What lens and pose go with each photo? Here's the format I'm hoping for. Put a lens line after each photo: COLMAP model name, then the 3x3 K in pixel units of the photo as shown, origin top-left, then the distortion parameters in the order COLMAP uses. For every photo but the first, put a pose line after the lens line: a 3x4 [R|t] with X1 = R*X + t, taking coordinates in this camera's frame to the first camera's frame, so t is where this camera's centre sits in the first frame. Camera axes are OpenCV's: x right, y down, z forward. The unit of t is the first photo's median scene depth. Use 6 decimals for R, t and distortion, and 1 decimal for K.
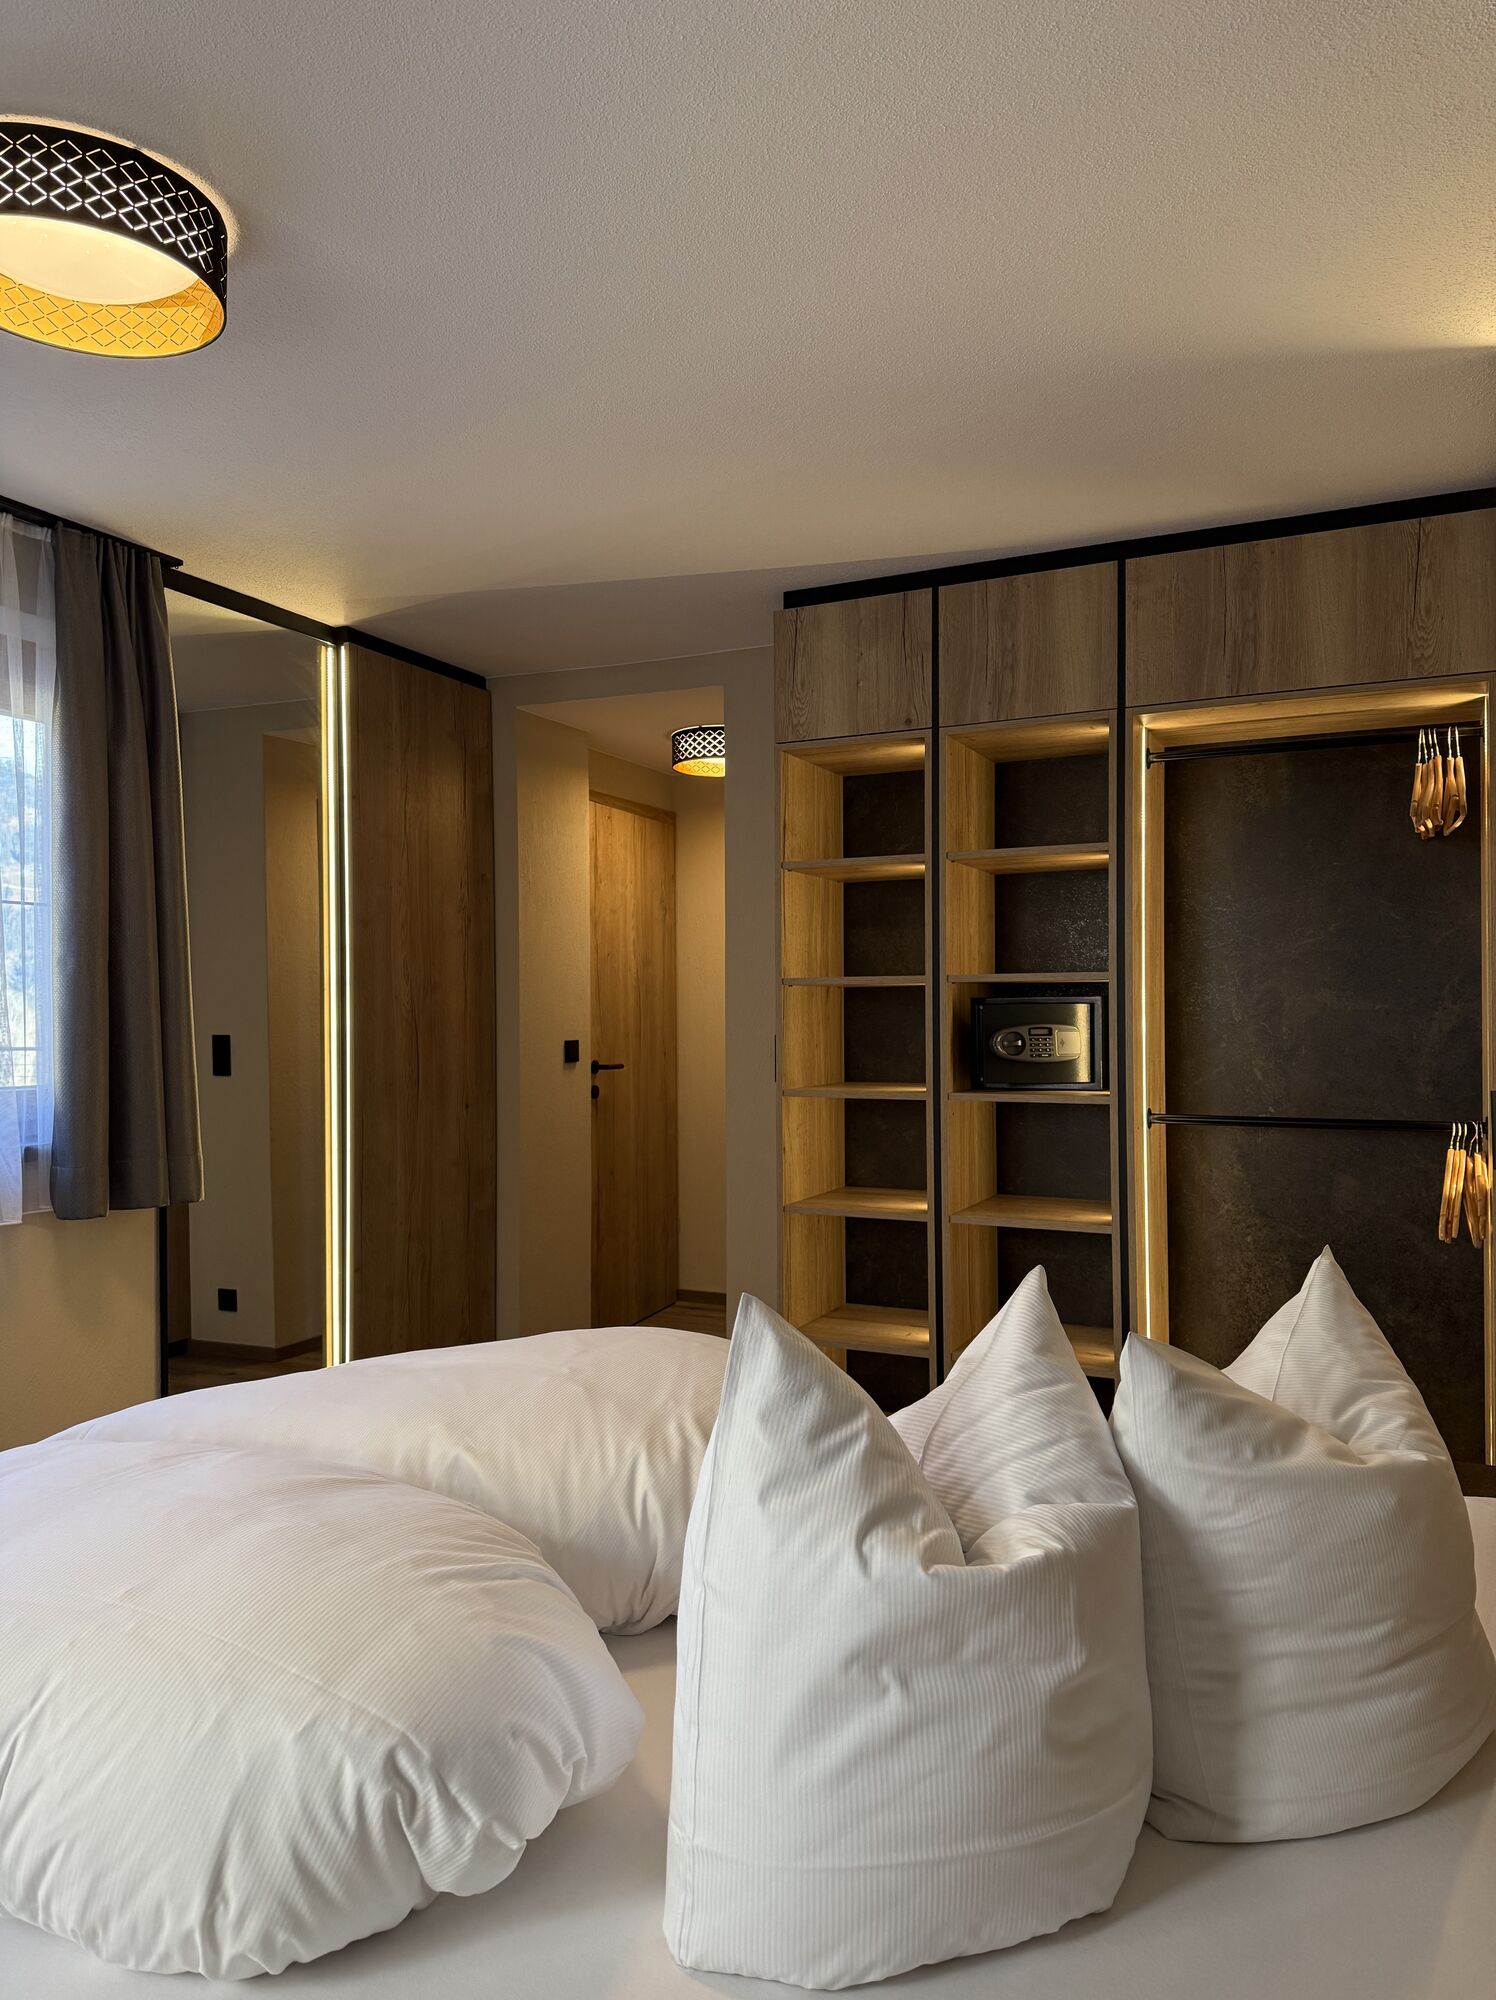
lens RADIAL K [[1397.9, 0, 733.3], [0, 1397.9, 959.4], [0, 0, 1]] dist [0.050909, -0.058997]
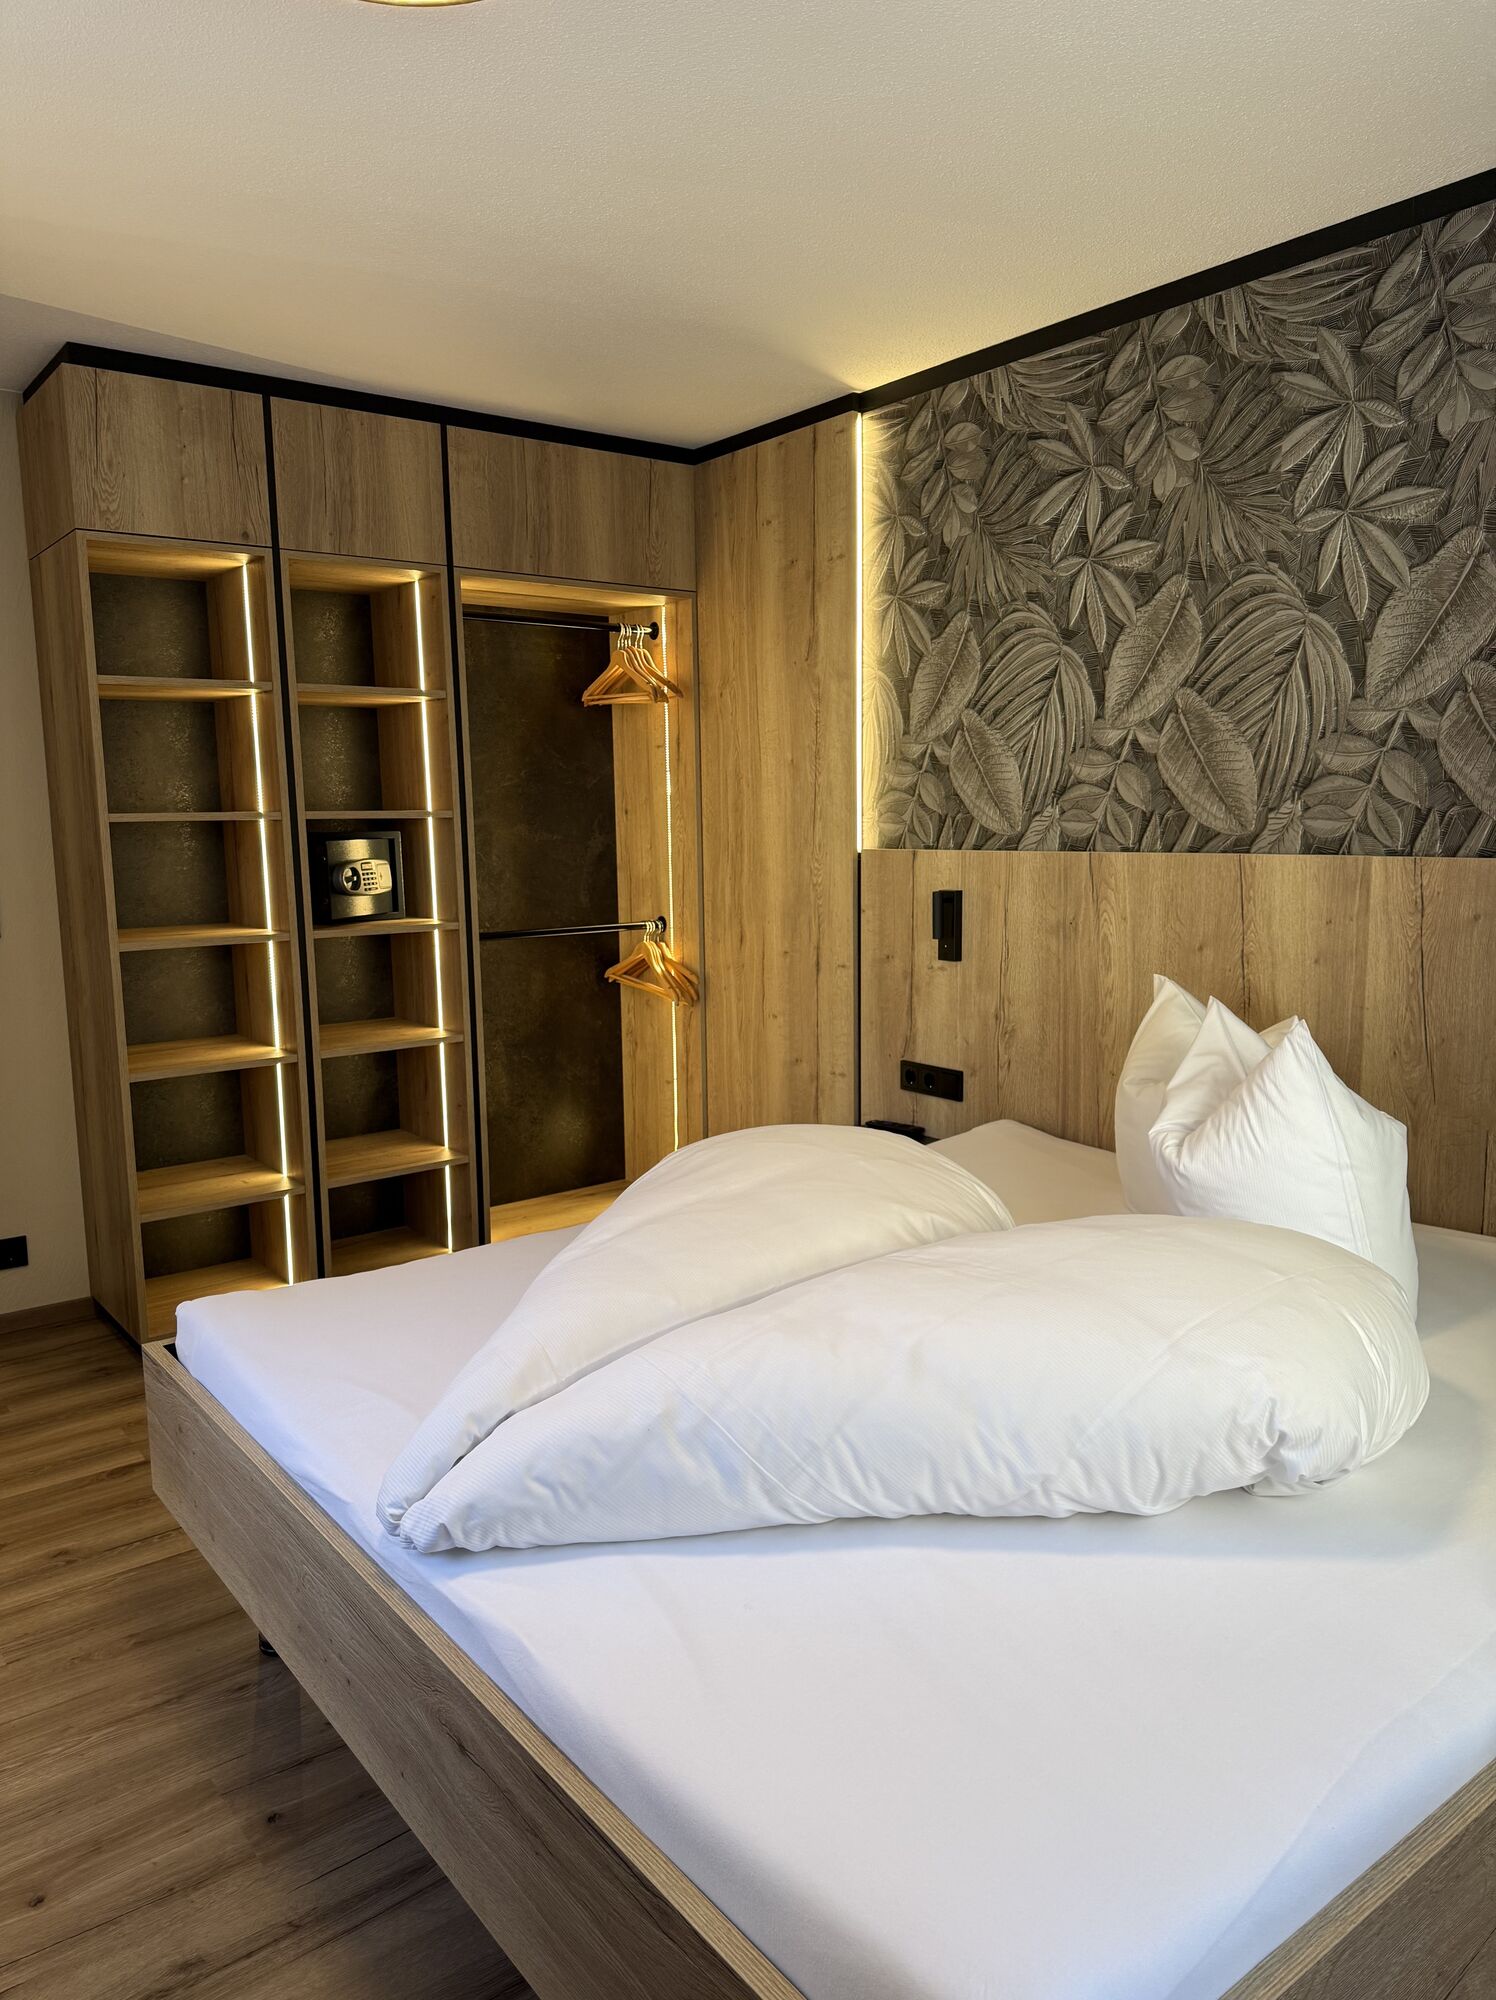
lens RADIAL K [[1397.9, 0, 754.9], [0, 1397.9, 1004.6], [0, 0, 1]] dist [0.050909, -0.058997]
pose [[0.466805, -0.108865, 0.877634, -0.600702], [-0.005287, 0.992033, 0.125867, 0.023058], [-0.884344, -0.063395, 0.462511, 0.243711]]
